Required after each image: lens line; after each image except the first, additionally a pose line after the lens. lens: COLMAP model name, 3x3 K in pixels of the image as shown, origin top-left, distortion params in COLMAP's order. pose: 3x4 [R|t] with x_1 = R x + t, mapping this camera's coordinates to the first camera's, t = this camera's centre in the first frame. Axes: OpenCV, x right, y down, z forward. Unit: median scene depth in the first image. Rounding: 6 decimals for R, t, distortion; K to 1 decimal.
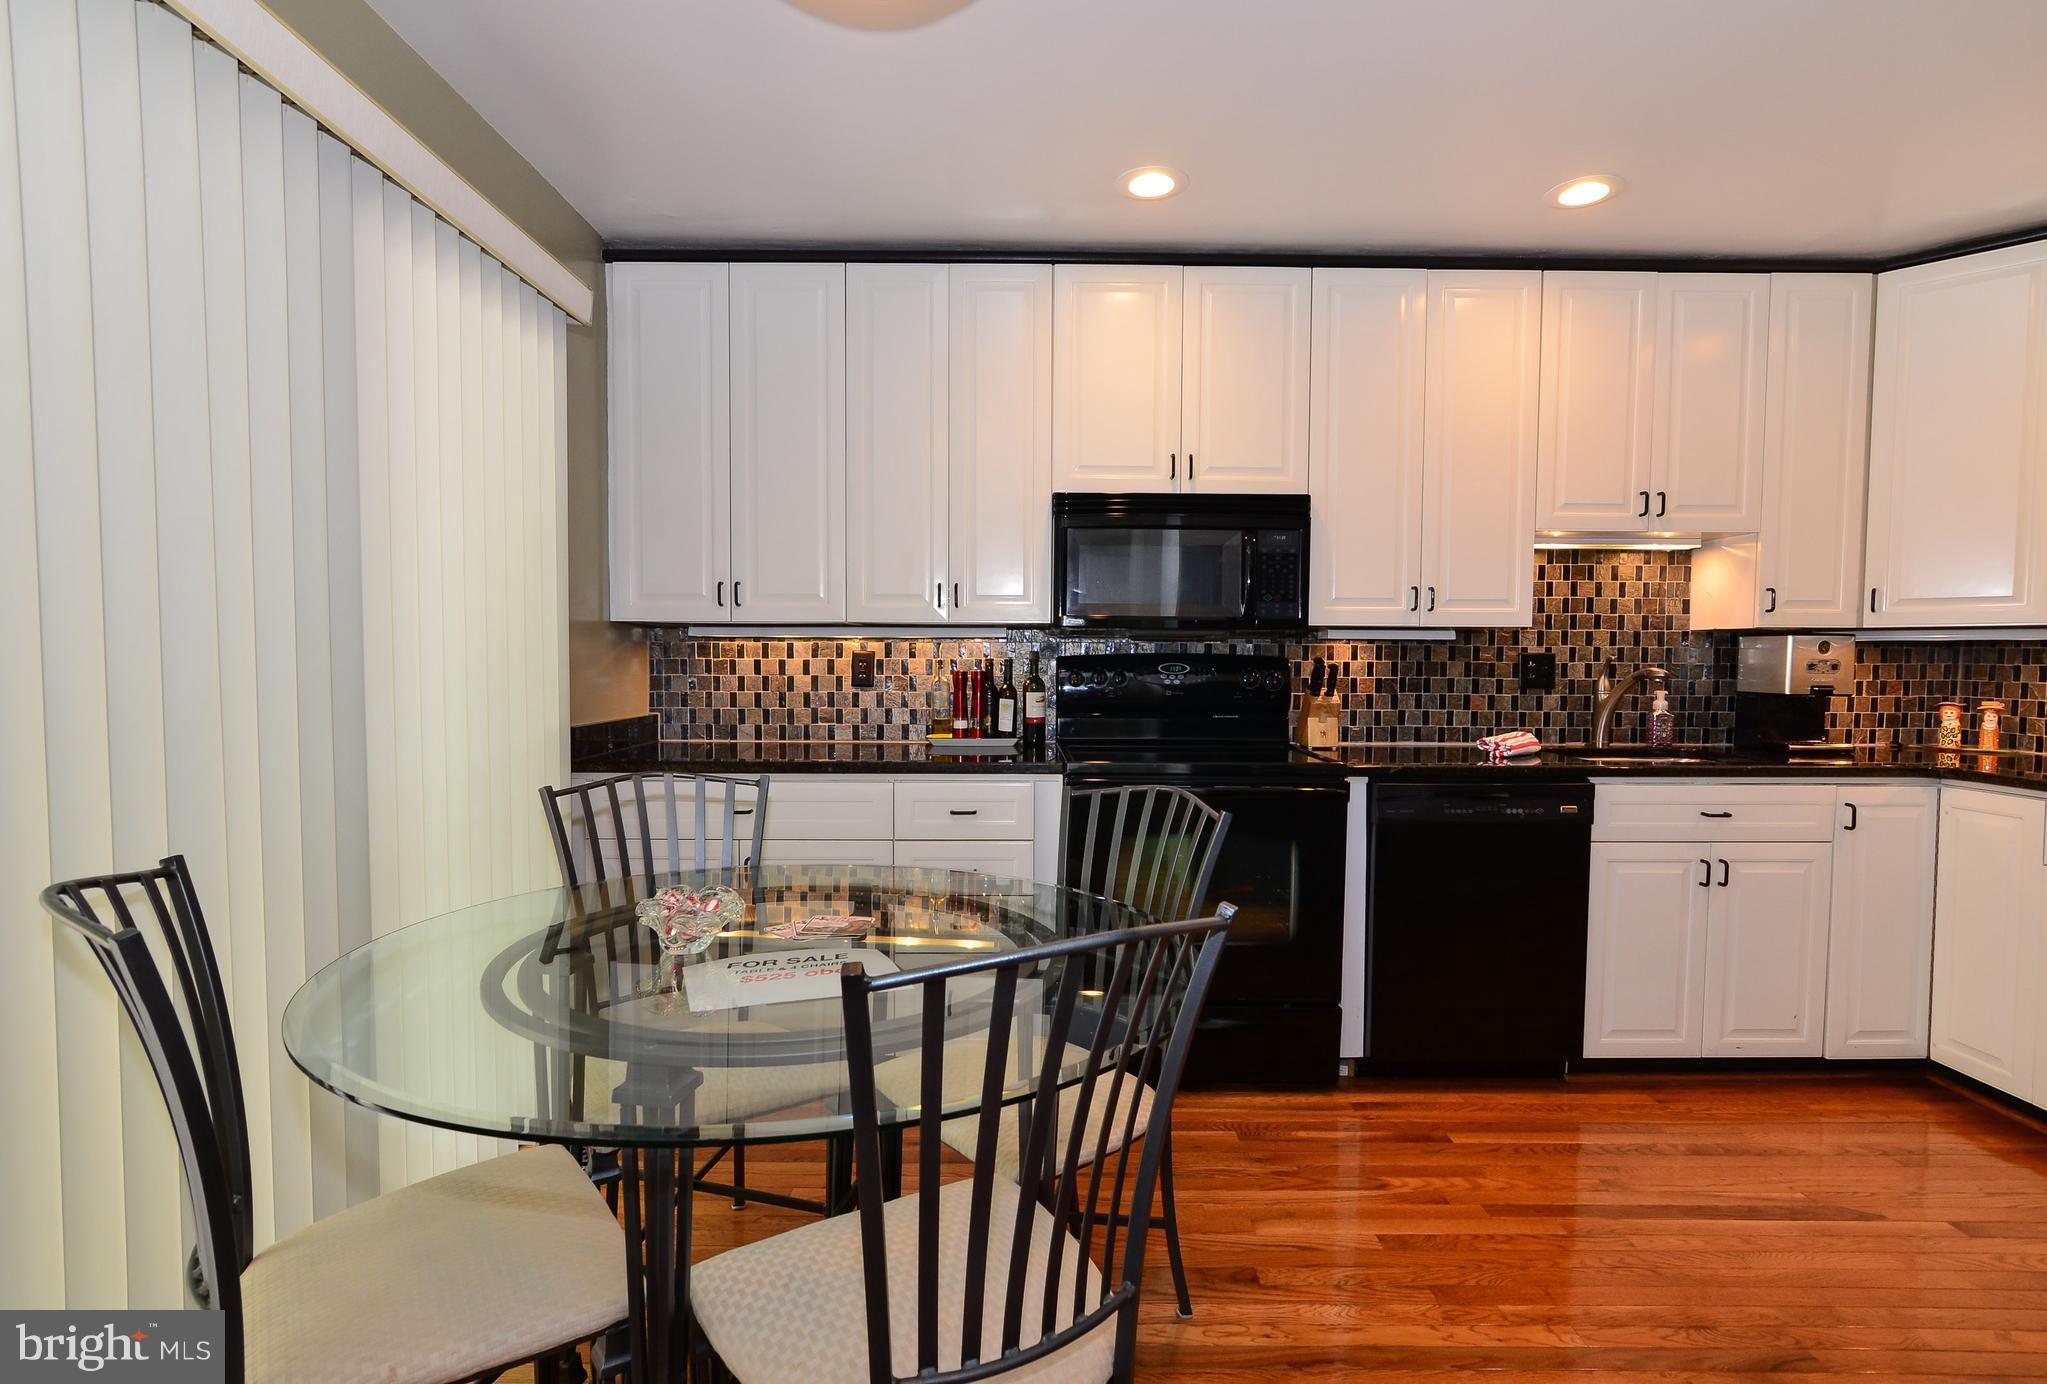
lens RADIAL K [[1028.0, 0, 1025.2], [0, 1028.0, 713.0], [0, 0, 1]] dist [-0.010533, 0.000871]
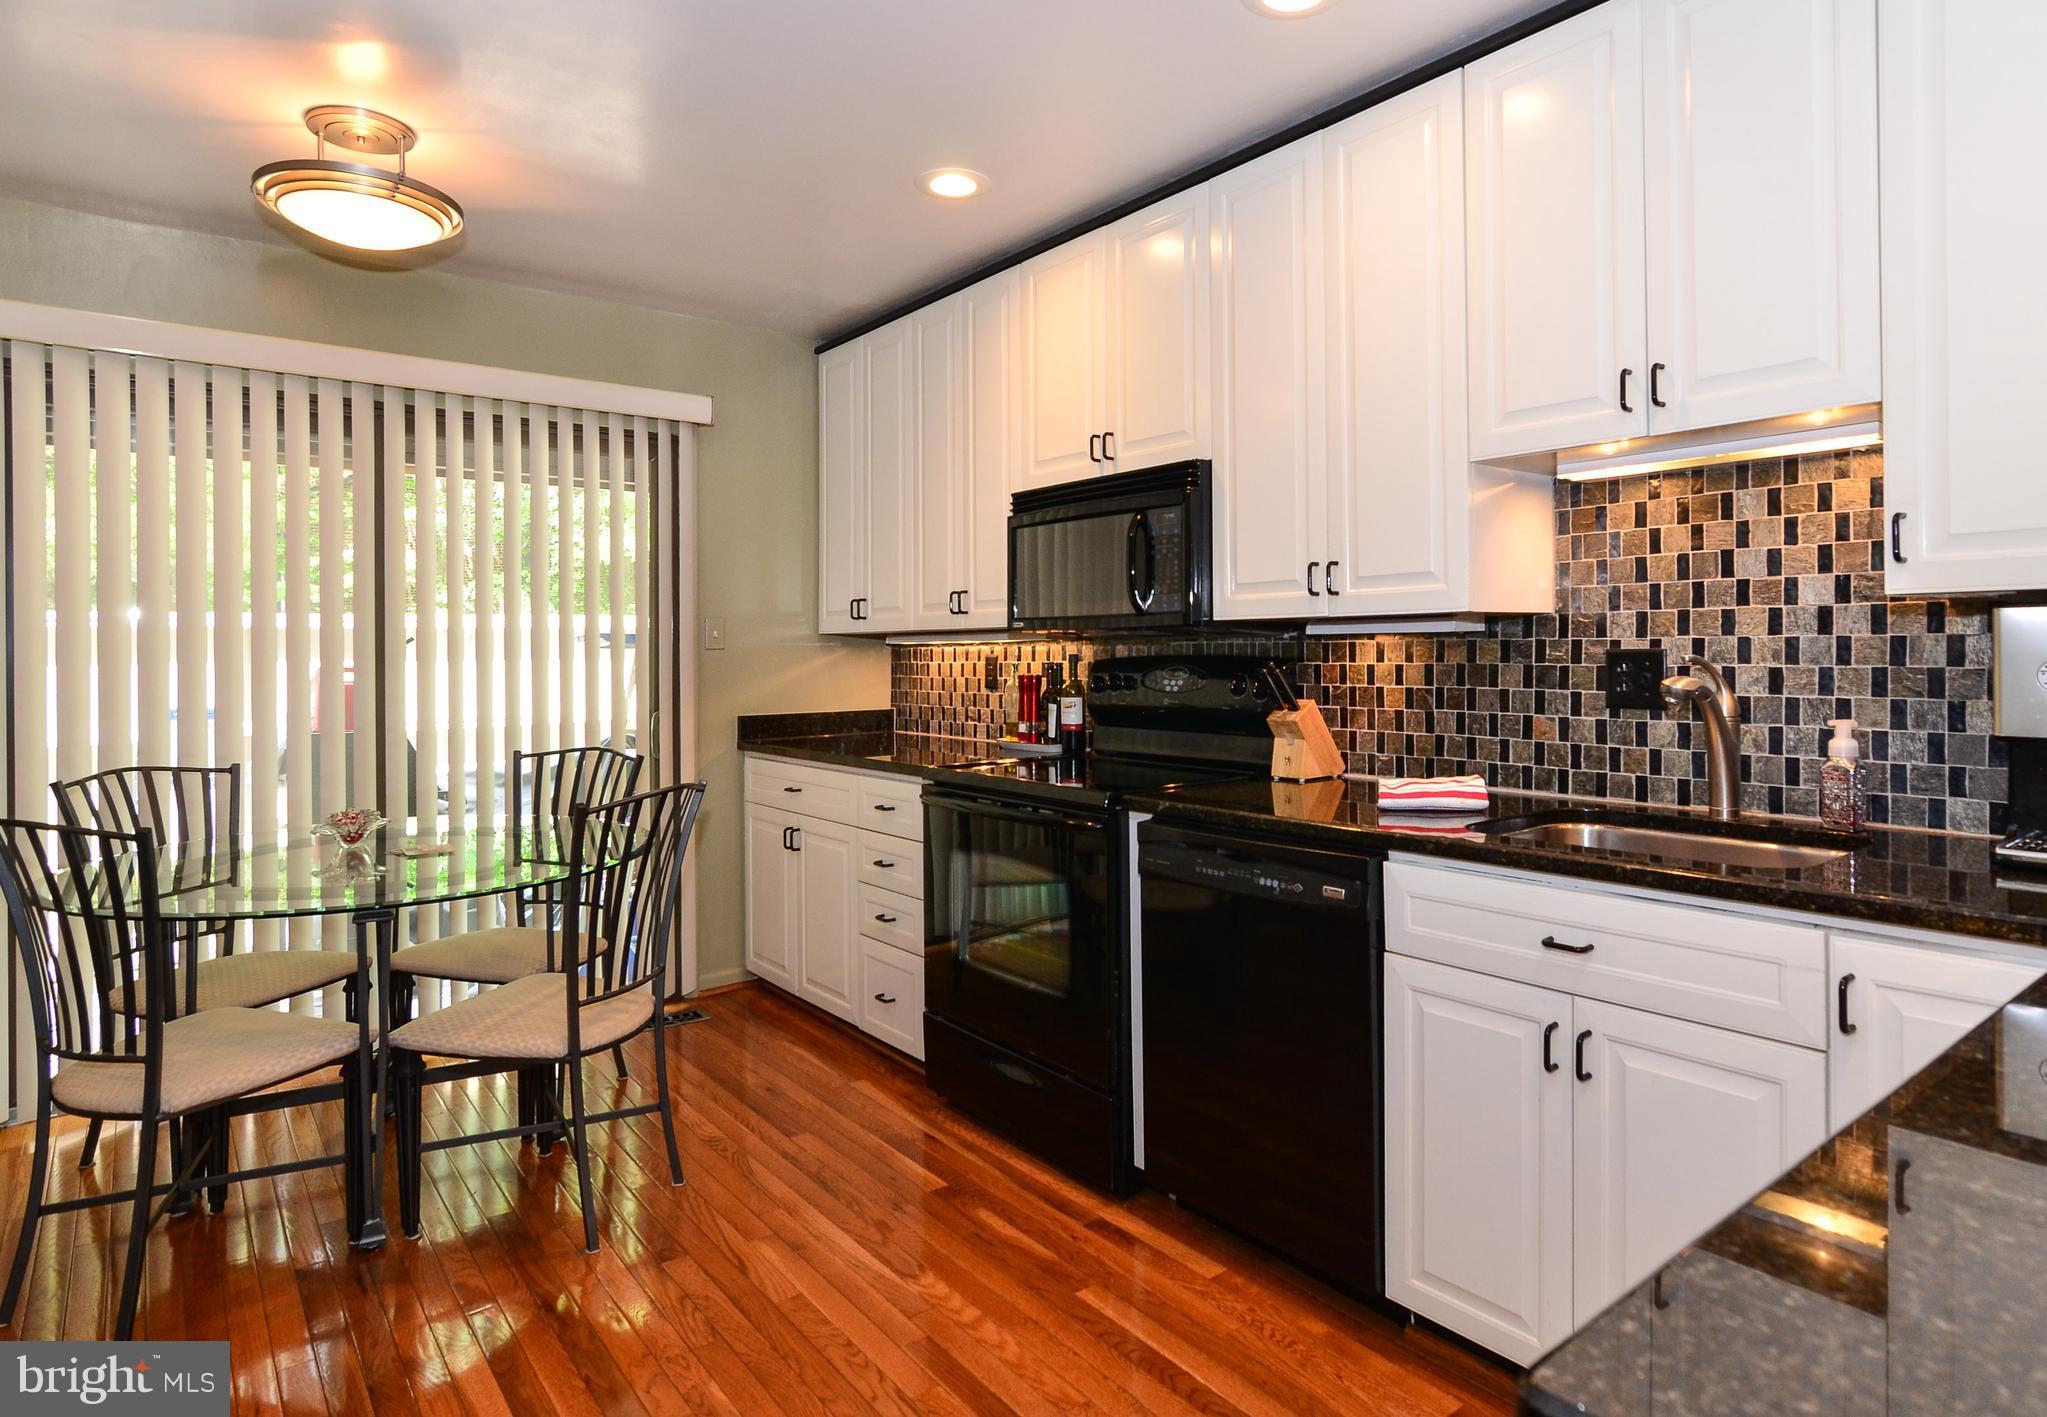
lens RADIAL K [[1157.6, 0, 1075.3], [0, 1157.6, 654.8], [0, 0, 1]] dist [-0.007338, -0.001903]
pose [[0.621414, -0.007498, -0.783447, 0.825717], [-0.030387, 0.998971, -0.033664, -0.022872], [0.782893, 0.044726, 0.620547, 0.330152]]
